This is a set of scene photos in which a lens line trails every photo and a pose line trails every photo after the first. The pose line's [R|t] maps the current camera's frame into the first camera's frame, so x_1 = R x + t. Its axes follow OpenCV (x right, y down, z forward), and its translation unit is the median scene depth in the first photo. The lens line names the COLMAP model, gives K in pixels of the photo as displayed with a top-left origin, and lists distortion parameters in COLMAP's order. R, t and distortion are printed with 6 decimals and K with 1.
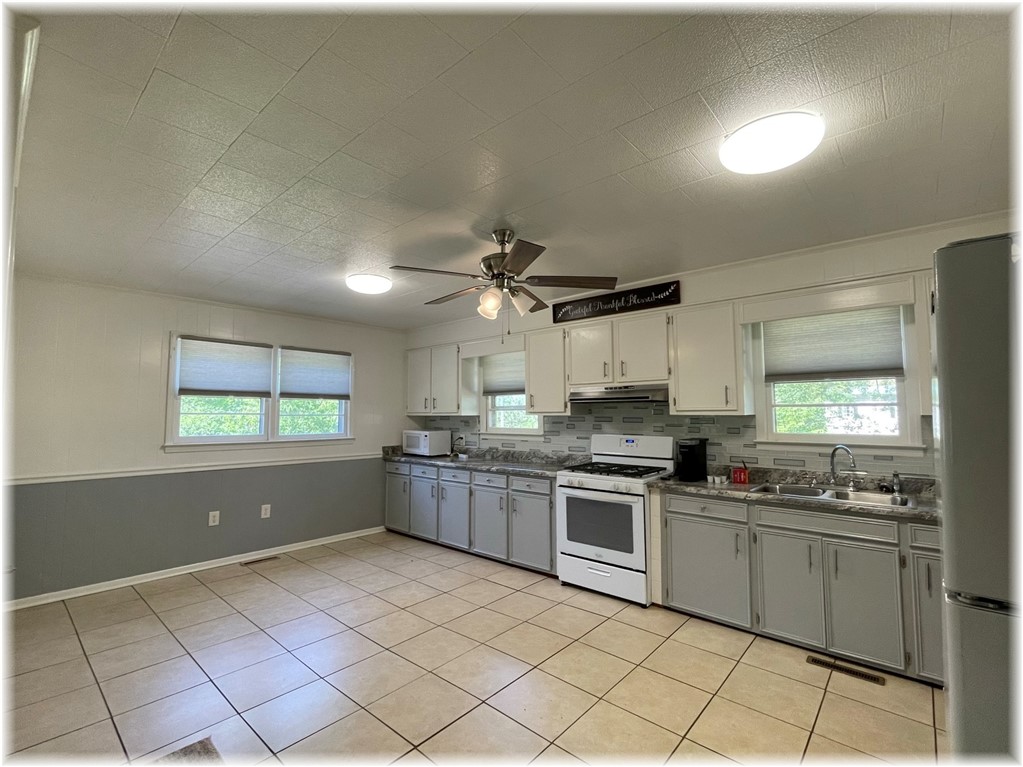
lens RADIAL K [[462.4, 0, 509.6], [0, 462.4, 384.1], [0, 0, 1]] dist [0.000868, 0.000182]
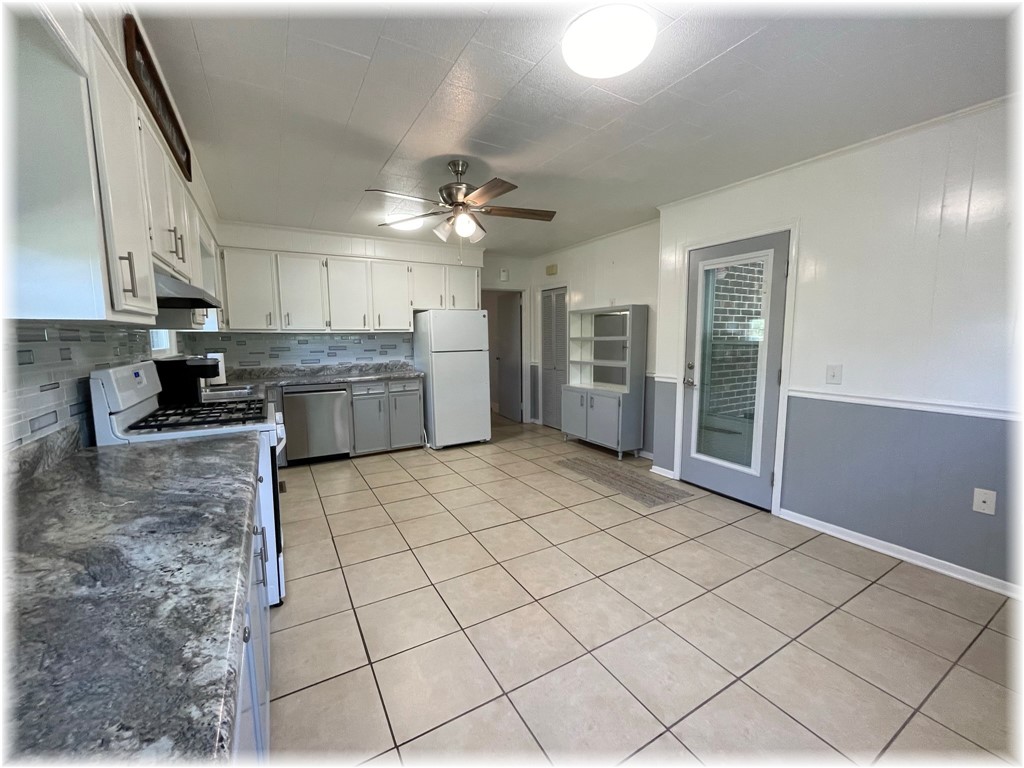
lens RADIAL K [[416.4, 0, 514.5], [0, 416.4, 383.6], [0, 0, 1]] dist [0.002027, 0.000065]
pose [[-0.949282, -0.028004, 0.313175, -0.297030], [-0.012683, 0.998626, 0.050851, 0.095775], [-0.314169, 0.044300, -0.948333, 1.217589]]
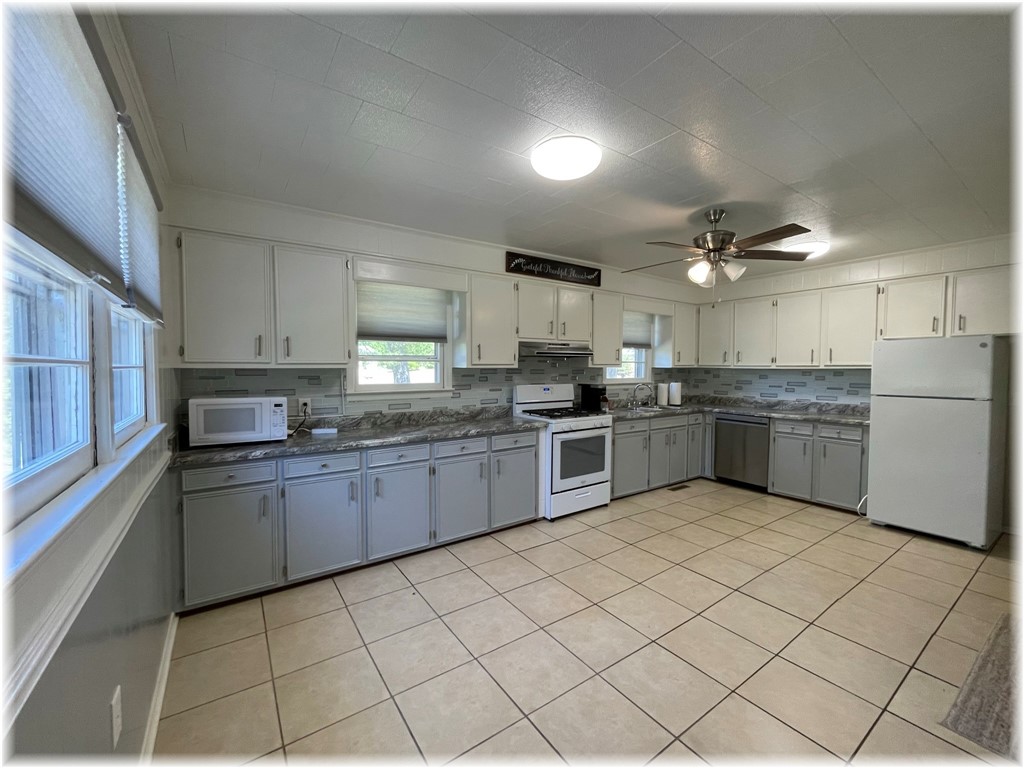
lens RADIAL K [[416.4, 0, 513.6], [0, 416.4, 383.5], [0, 0, 1]] dist [0.002027, 0.000065]
pose [[0.237851, -0.037537, 0.970576, -0.738704], [-0.065494, 0.996359, 0.054584, 0.050564], [-0.969091, -0.076549, 0.234527, 0.760839]]
